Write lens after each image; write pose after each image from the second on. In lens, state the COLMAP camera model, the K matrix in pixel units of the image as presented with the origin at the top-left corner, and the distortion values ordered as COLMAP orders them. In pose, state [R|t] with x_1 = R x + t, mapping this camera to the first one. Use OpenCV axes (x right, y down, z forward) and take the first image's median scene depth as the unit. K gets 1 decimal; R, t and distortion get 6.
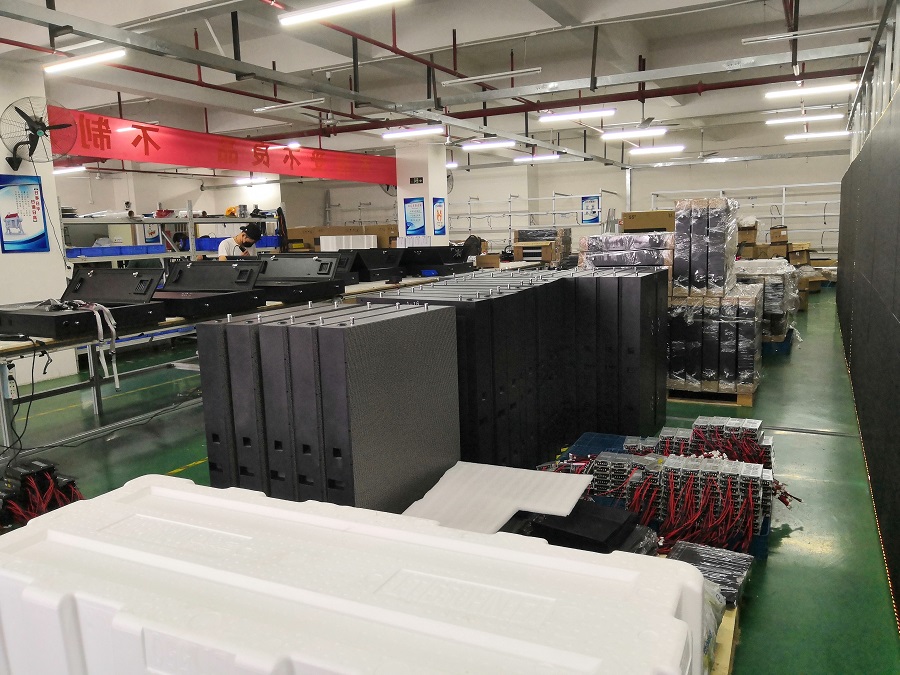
lens RADIAL K [[703.1, 0, 449.3], [0, 703.1, 337.4], [0, 0, 1]] dist [0.005881, 0.004600]
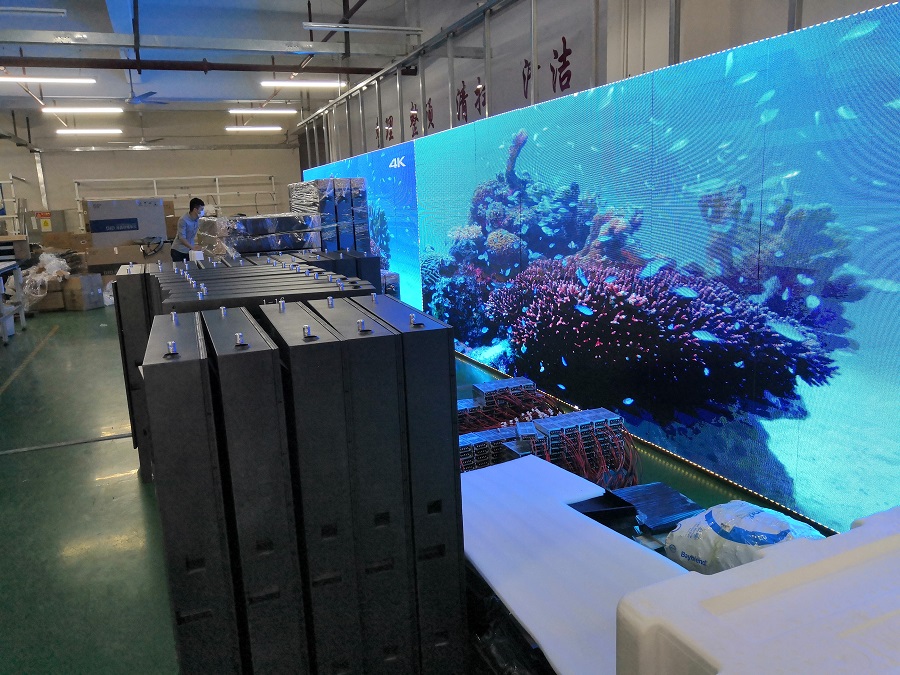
lens RADIAL K [[703.1, 0, 453.7], [0, 703.1, 332.6], [0, 0, 1]] dist [0.005881, 0.004600]
pose [[0.656932, -0.138205, 0.741174, -0.156622], [0.137059, 0.988567, 0.062855, -0.012072], [-0.741387, 0.060294, 0.668364, 0.123400]]
